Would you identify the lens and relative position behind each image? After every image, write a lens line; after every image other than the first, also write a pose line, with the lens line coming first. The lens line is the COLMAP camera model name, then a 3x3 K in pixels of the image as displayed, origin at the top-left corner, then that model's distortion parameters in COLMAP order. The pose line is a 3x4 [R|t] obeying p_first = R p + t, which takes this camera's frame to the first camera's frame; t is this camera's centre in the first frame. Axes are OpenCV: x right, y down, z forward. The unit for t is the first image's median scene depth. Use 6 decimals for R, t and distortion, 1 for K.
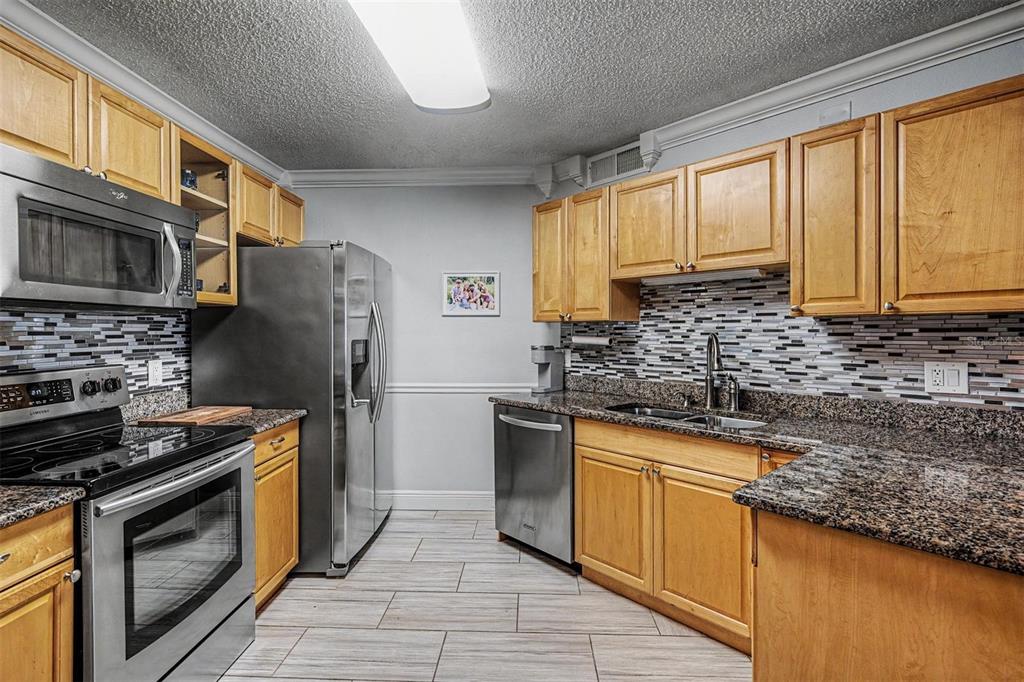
lens RADIAL K [[483.6, 0, 509.3], [0, 483.6, 331.2], [0, 0, 1]] dist [0.001224, -0.000132]
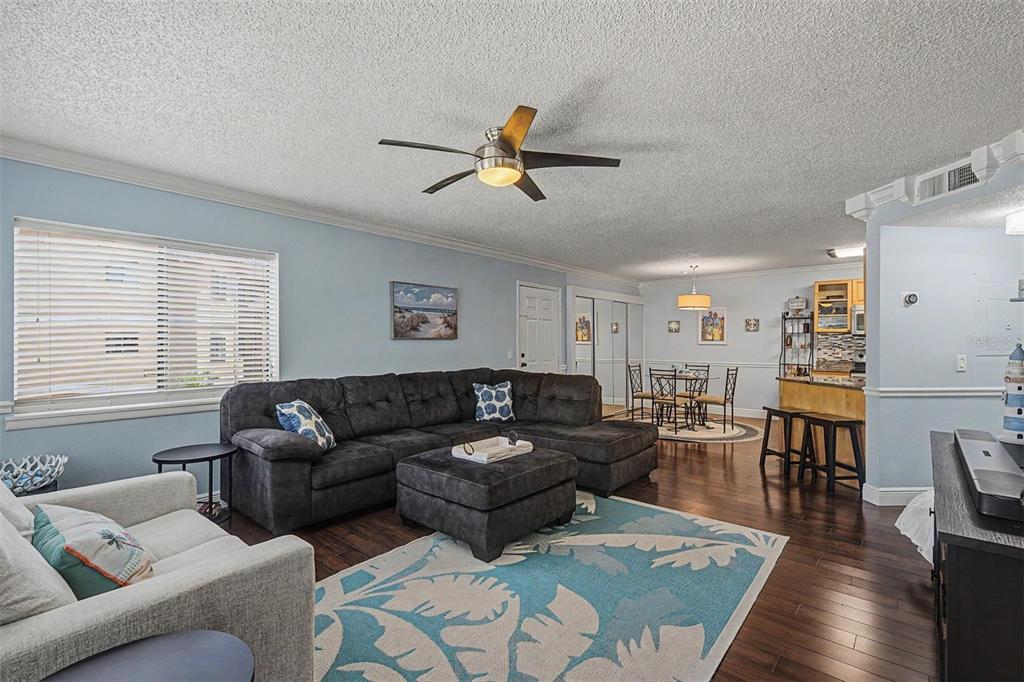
lens RADIAL K [[461.8, 0, 511.5], [0, 461.8, 343.2], [0, 0, 1]] dist [0.000455, -0.000023]
pose [[-0.620633, 0.006642, -0.784073, 2.717711], [0.004448, 0.999978, 0.004949, -0.008182], [0.784089, -0.000416, -0.620648, 0.627588]]
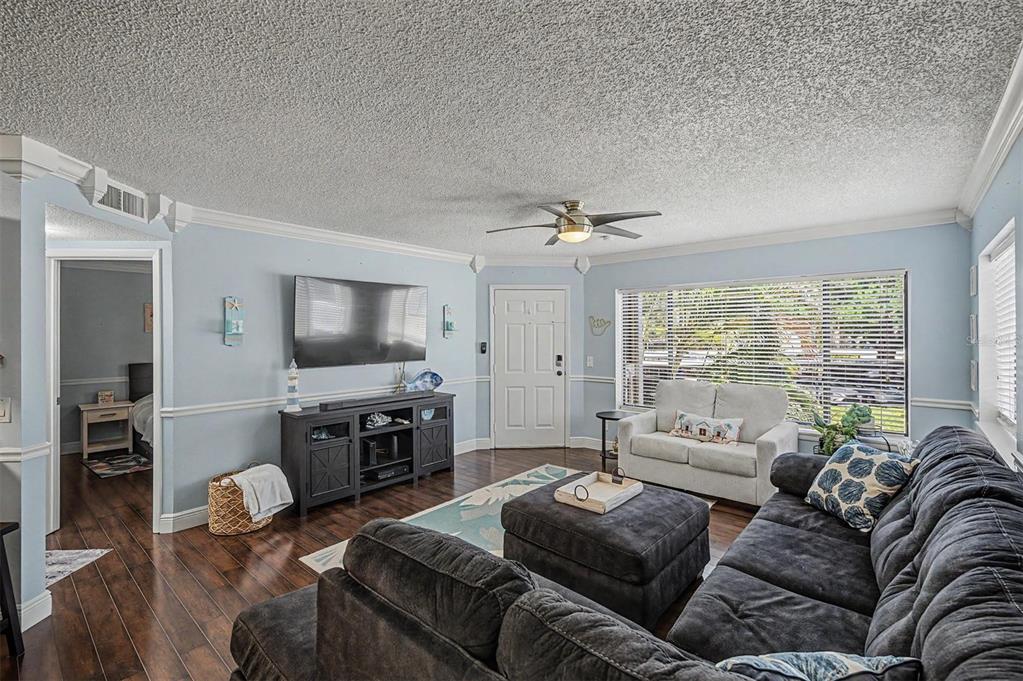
lens RADIAL K [[458.8, 0, 509.0], [0, 458.8, 335.2], [0, 0, 1]] dist [0.001069, -0.000093]
pose [[0.624585, -0.001291, 0.780956, 0.733429], [-0.000041, 0.999999, 0.001687, -0.083758], [-0.780957, -0.001086, 0.624584, -0.736396]]
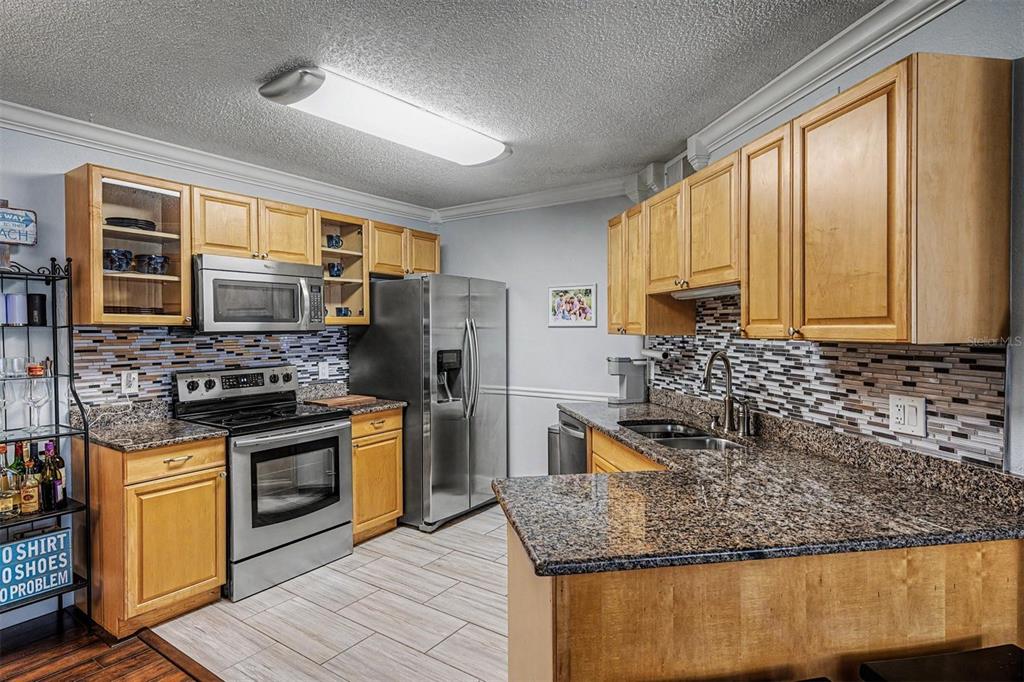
lens RADIAL K [[551.8, 0, 508.6], [0, 551.8, 337.7], [0, 0, 1]] dist [0.002066, -0.000295]
pose [[0.842222, 0.007335, -0.539081, 0.635427], [0.003383, 0.999816, 0.018890, -0.043428], [0.539121, -0.017733, 0.842042, -0.126101]]
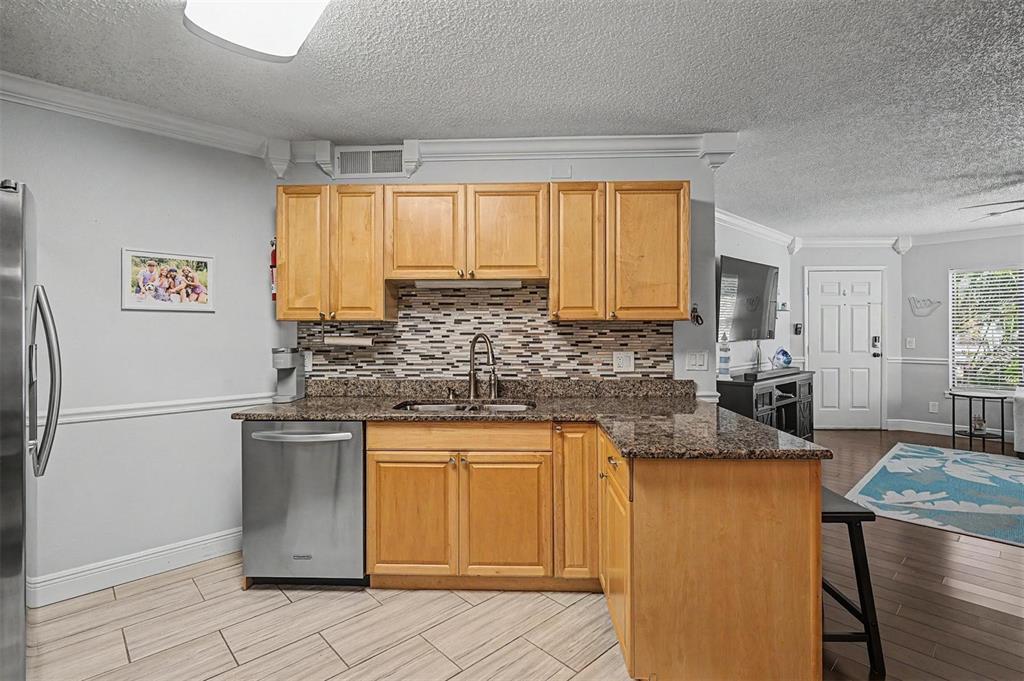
lens RADIAL K [[483.6, 0, 509.3], [0, 483.6, 330.7], [0, 0, 1]] dist [0.001224, -0.000132]
pose [[0.701731, 0.002347, 0.712438, -0.343961], [-0.000391, 0.999996, -0.002909, 0.001472], [-0.712442, 0.001763, 0.701729, 0.134939]]
